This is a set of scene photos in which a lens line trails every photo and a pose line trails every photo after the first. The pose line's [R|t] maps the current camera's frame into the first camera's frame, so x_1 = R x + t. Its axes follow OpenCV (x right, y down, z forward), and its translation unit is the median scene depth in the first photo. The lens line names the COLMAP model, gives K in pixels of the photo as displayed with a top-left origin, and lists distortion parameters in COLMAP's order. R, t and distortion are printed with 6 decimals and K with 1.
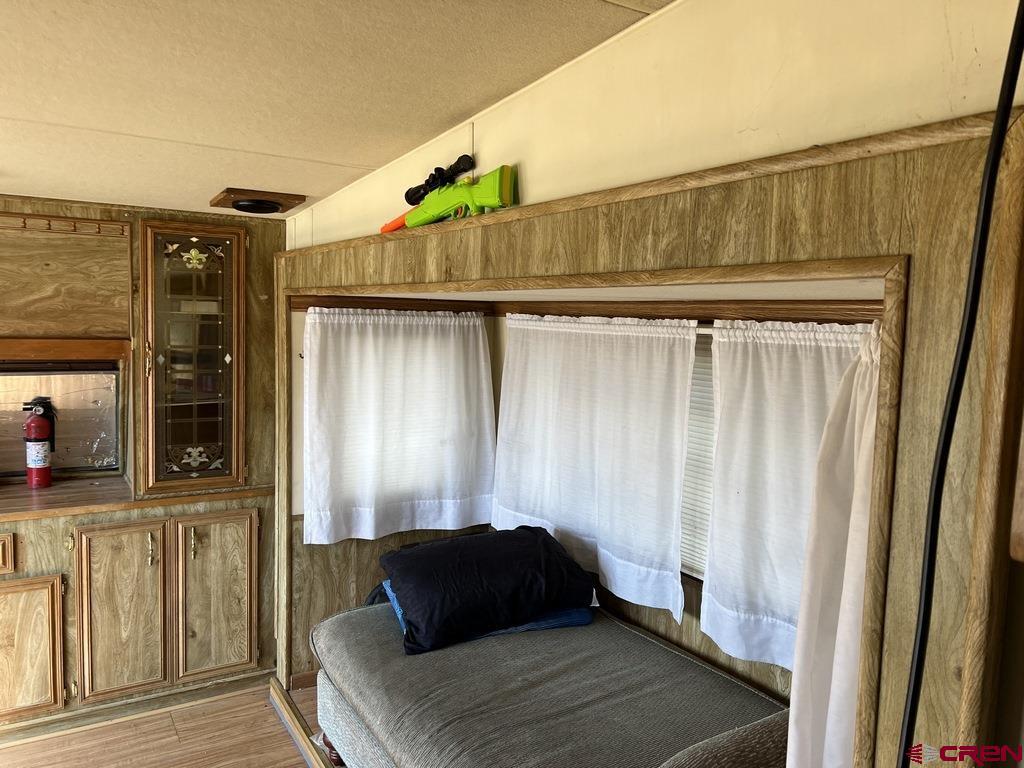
lens RADIAL K [[765.4, 0, 515.0], [0, 765.4, 383.3], [0, 0, 1]] dist [0.035656, -0.040303]
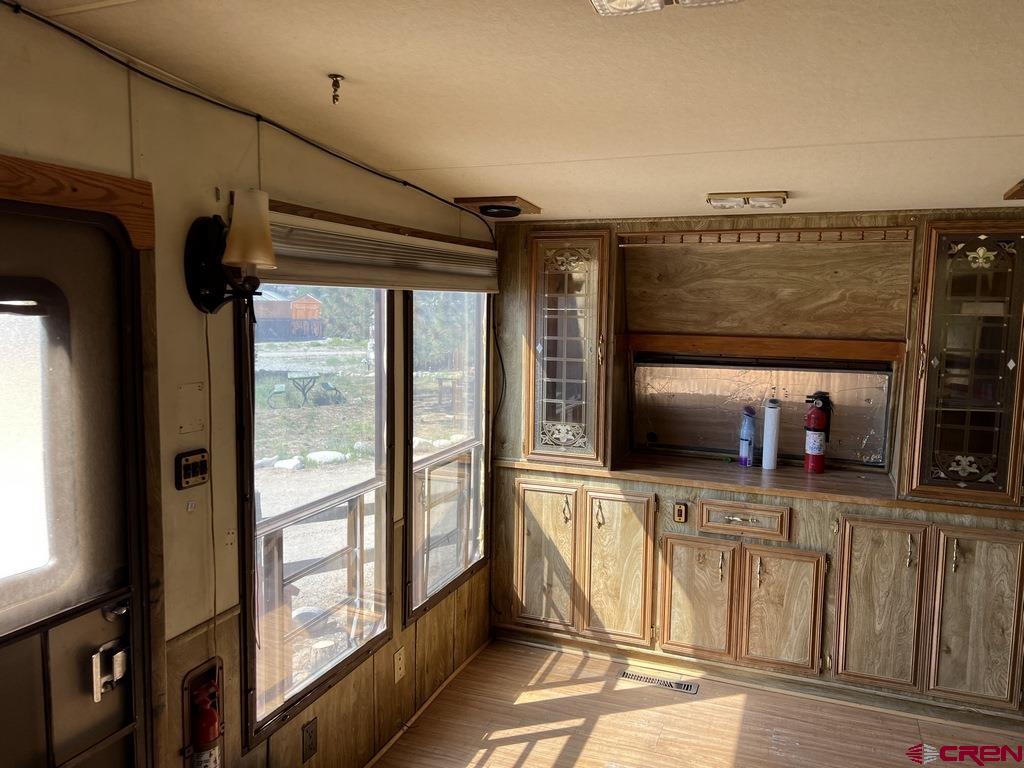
lens RADIAL K [[765.4, 0, 512.0], [0, 765.4, 379.7], [0, 0, 1]] dist [0.035656, -0.040303]
pose [[0.590660, 0.060147, -0.804676, 0.014409], [-0.067576, 0.997402, 0.024949, 0.003152], [0.804086, 0.039640, 0.593190, -0.018813]]
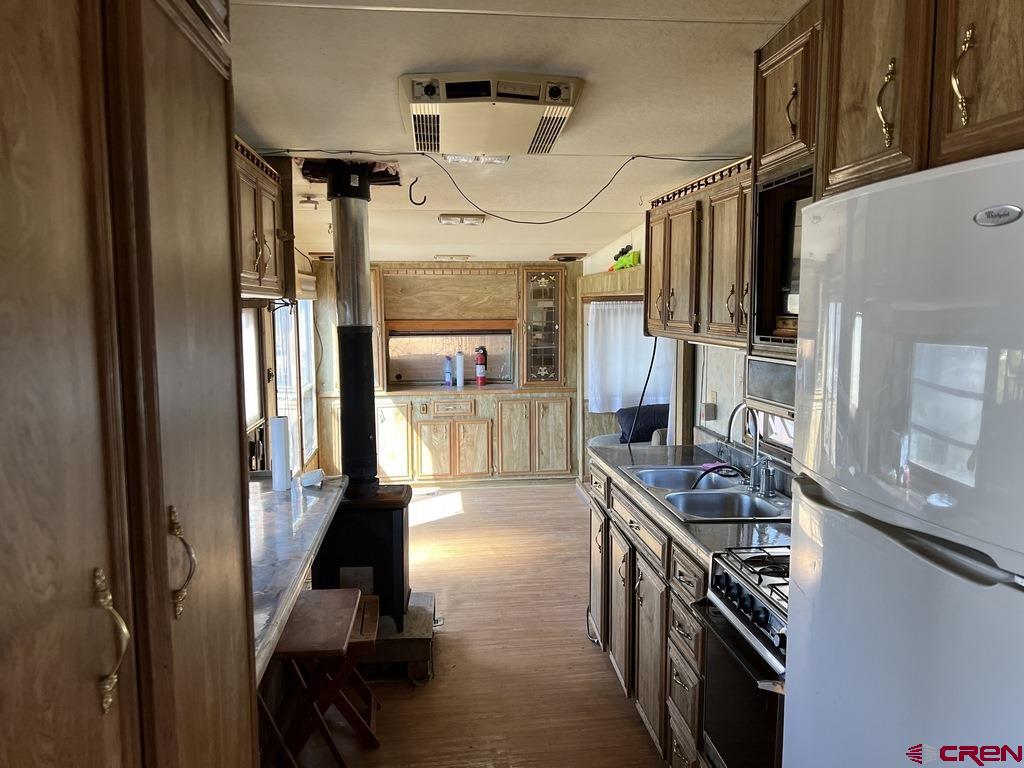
lens RADIAL K [[765.4, 0, 512.4], [0, 765.4, 384.9], [0, 0, 1]] dist [0.035656, -0.040303]
pose [[0.898007, 0.009715, -0.439873, 0.474303], [-0.004596, 0.999909, 0.012700, 0.106116], [0.439956, -0.009383, 0.897970, -1.016658]]
